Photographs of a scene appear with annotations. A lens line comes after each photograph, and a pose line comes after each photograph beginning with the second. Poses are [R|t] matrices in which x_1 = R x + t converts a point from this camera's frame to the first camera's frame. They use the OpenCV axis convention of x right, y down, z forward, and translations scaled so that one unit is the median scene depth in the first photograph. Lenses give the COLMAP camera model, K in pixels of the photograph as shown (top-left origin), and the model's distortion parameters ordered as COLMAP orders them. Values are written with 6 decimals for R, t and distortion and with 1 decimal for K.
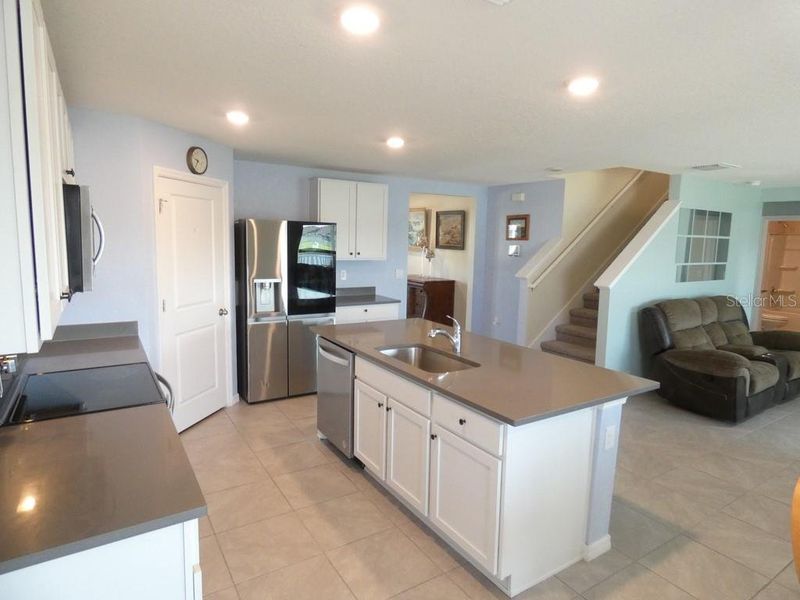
lens RADIAL K [[481.9, 0, 402.3], [0, 481.9, 300.1], [0, 0, 1]] dist [-0.013500, 0.008014]
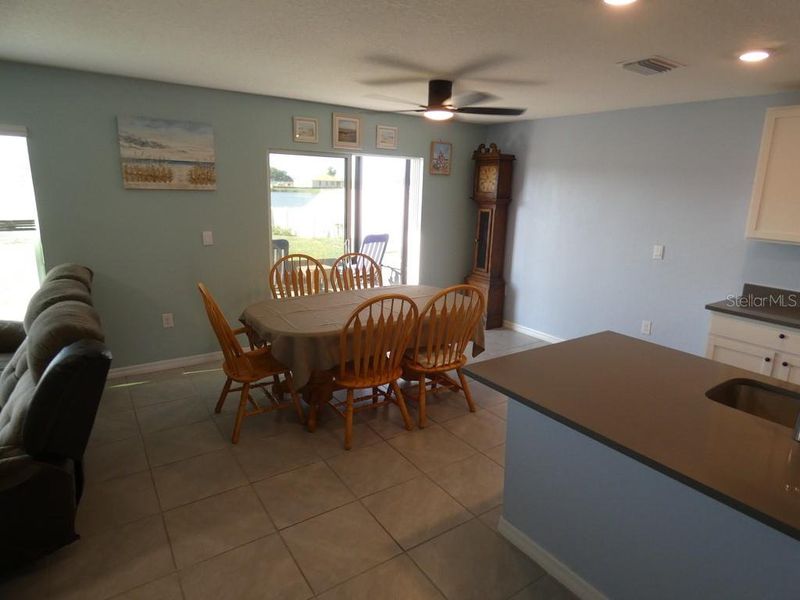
lens RADIAL K [[481.9, 0, 406.6], [0, 481.9, 297.9], [0, 0, 1]] dist [-0.013500, 0.008014]
pose [[-0.998090, -0.045780, -0.041478, 0.354136], [-0.057306, 0.936891, 0.344892, -0.113244], [0.023071, 0.346610, -0.937725, 0.911448]]
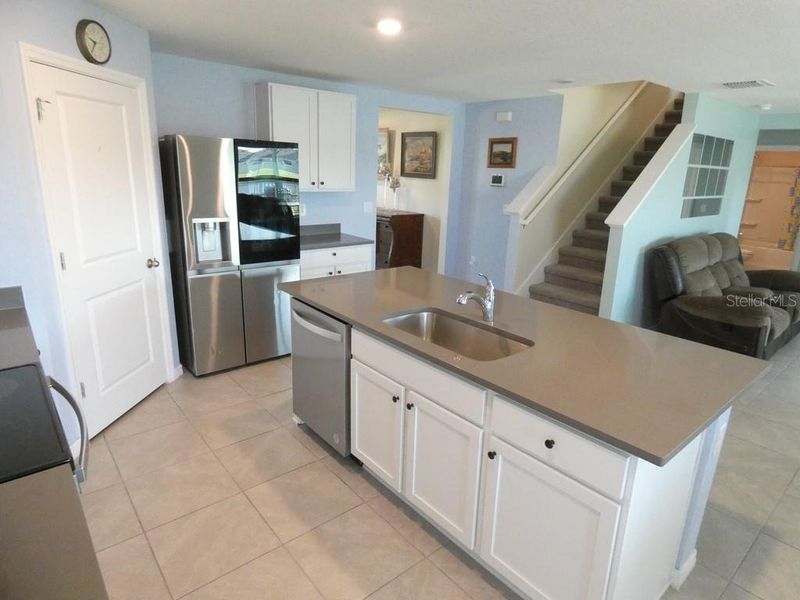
lens RADIAL K [[481.9, 0, 407.0], [0, 481.9, 300.2], [0, 0, 1]] dist [-0.013500, 0.008014]
pose [[0.989913, -0.027332, 0.139018, -0.077856], [0.006644, 0.989092, 0.147149, -0.023477], [-0.141524, -0.144740, 0.979296, 0.185235]]
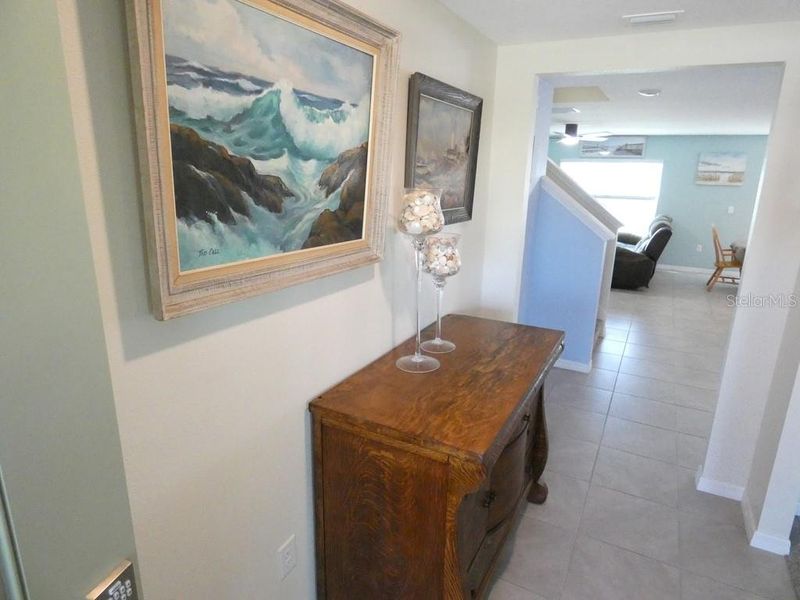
lens RADIAL K [[481.9, 0, 406.1], [0, 481.9, 301.9], [0, 0, 1]] dist [-0.013500, 0.008014]
pose [[-0.494950, -0.264954, 0.827541, -0.248096], [0.077071, 0.935237, 0.345531, -0.268798], [-0.865497, 0.234799, -0.442475, 1.888858]]
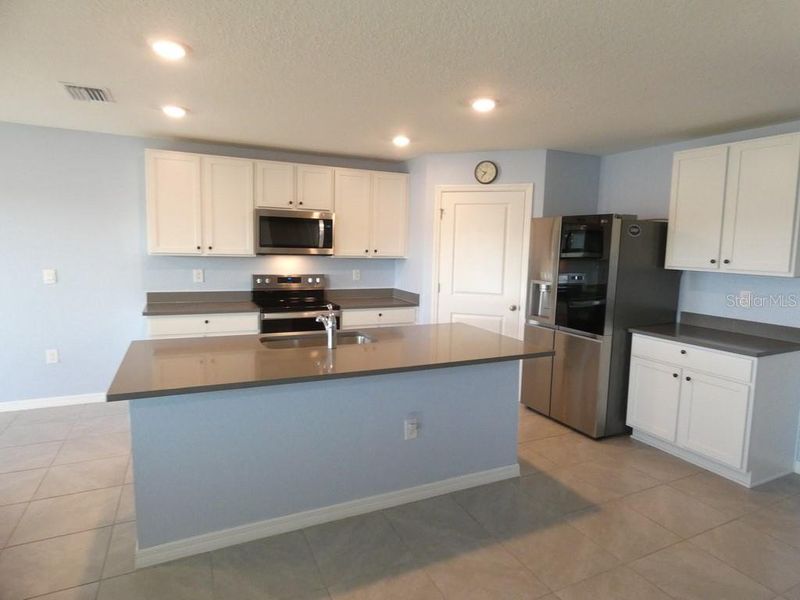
lens RADIAL K [[481.9, 0, 411.9], [0, 481.9, 293.8], [0, 0, 1]] dist [-0.013500, 0.008014]
pose [[-0.109722, 0.074799, -0.991144, 0.635264], [-0.149507, 0.984578, 0.090854, -0.062177], [0.982654, 0.158152, -0.096847, 0.793958]]
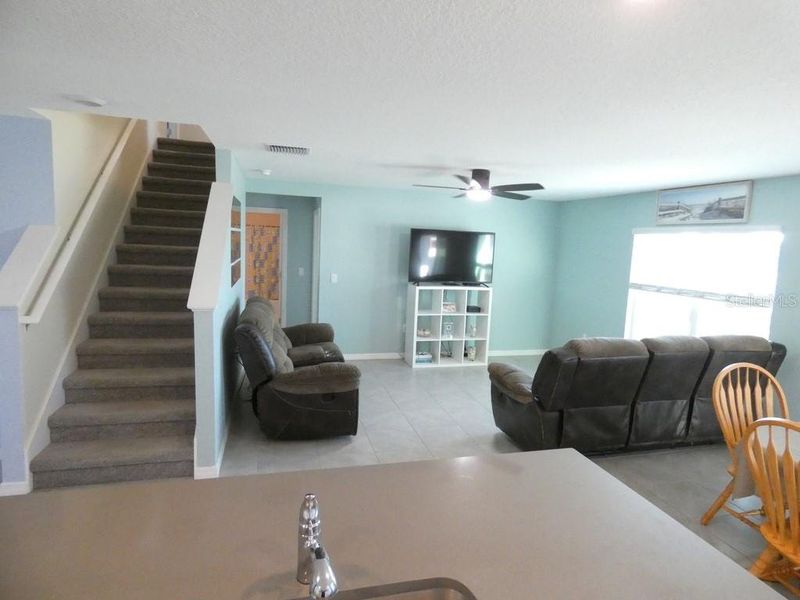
lens RADIAL K [[481.9, 0, 415.8], [0, 481.9, 303.0], [0, 0, 1]] dist [-0.013500, 0.008014]
pose [[0.280382, -0.125474, 0.951652, -0.119324], [0.083078, 0.990871, 0.106168, -0.080365], [-0.956286, 0.049294, 0.288247, 0.537869]]
